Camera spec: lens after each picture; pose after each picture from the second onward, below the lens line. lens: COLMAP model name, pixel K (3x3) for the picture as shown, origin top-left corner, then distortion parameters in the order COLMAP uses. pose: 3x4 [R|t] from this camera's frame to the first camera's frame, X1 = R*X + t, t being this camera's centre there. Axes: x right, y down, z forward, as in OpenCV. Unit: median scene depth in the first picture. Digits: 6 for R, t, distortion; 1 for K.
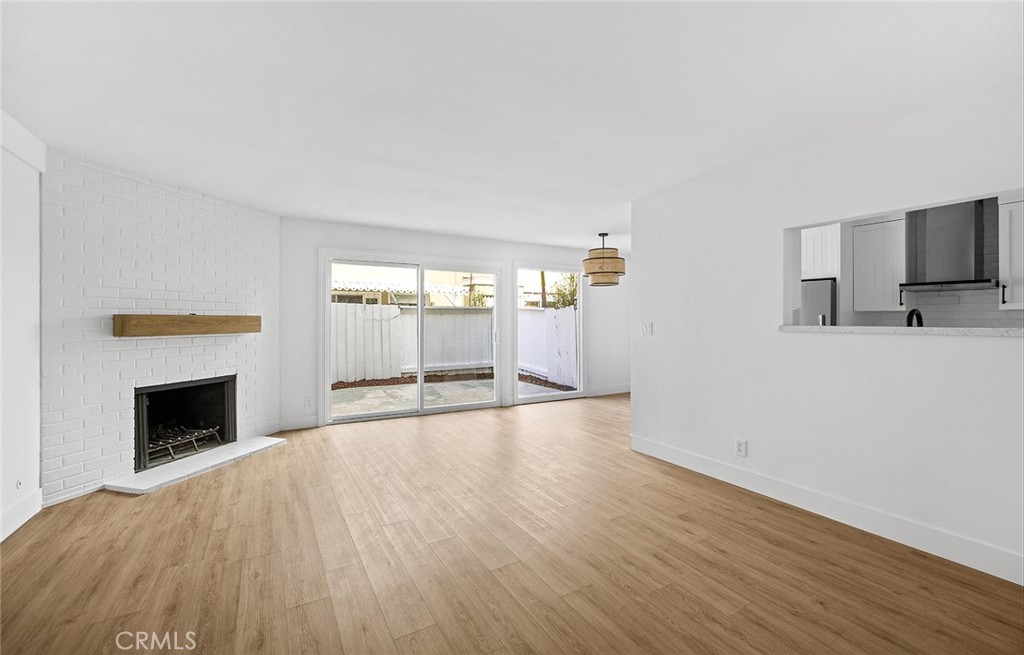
lens RADIAL K [[428.3, 0, 510.6], [0, 428.3, 323.7], [0, 0, 1]] dist [-0.013401, 0.000323]
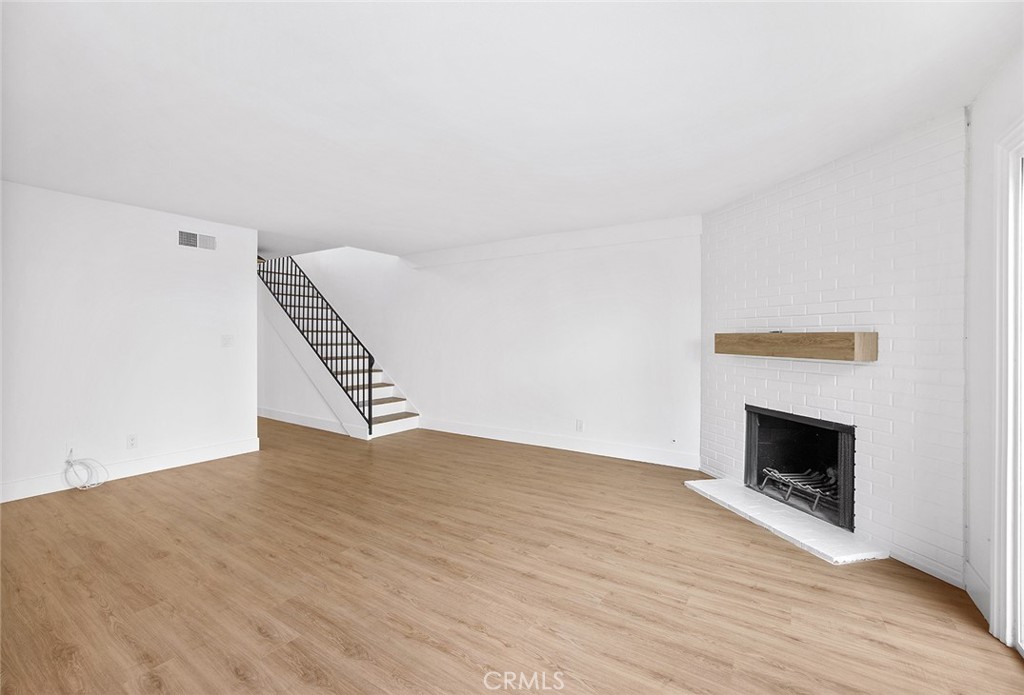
lens RADIAL K [[485.7, 0, 504.7], [0, 485.7, 343.2], [0, 0, 1]] dist [0.001183, 0.000223]
pose [[-0.900055, 0.001618, -0.435773, 0.154770], [-0.005881, 0.999857, 0.015858, -0.013121], [0.435737, 0.016836, -0.899917, 1.721300]]
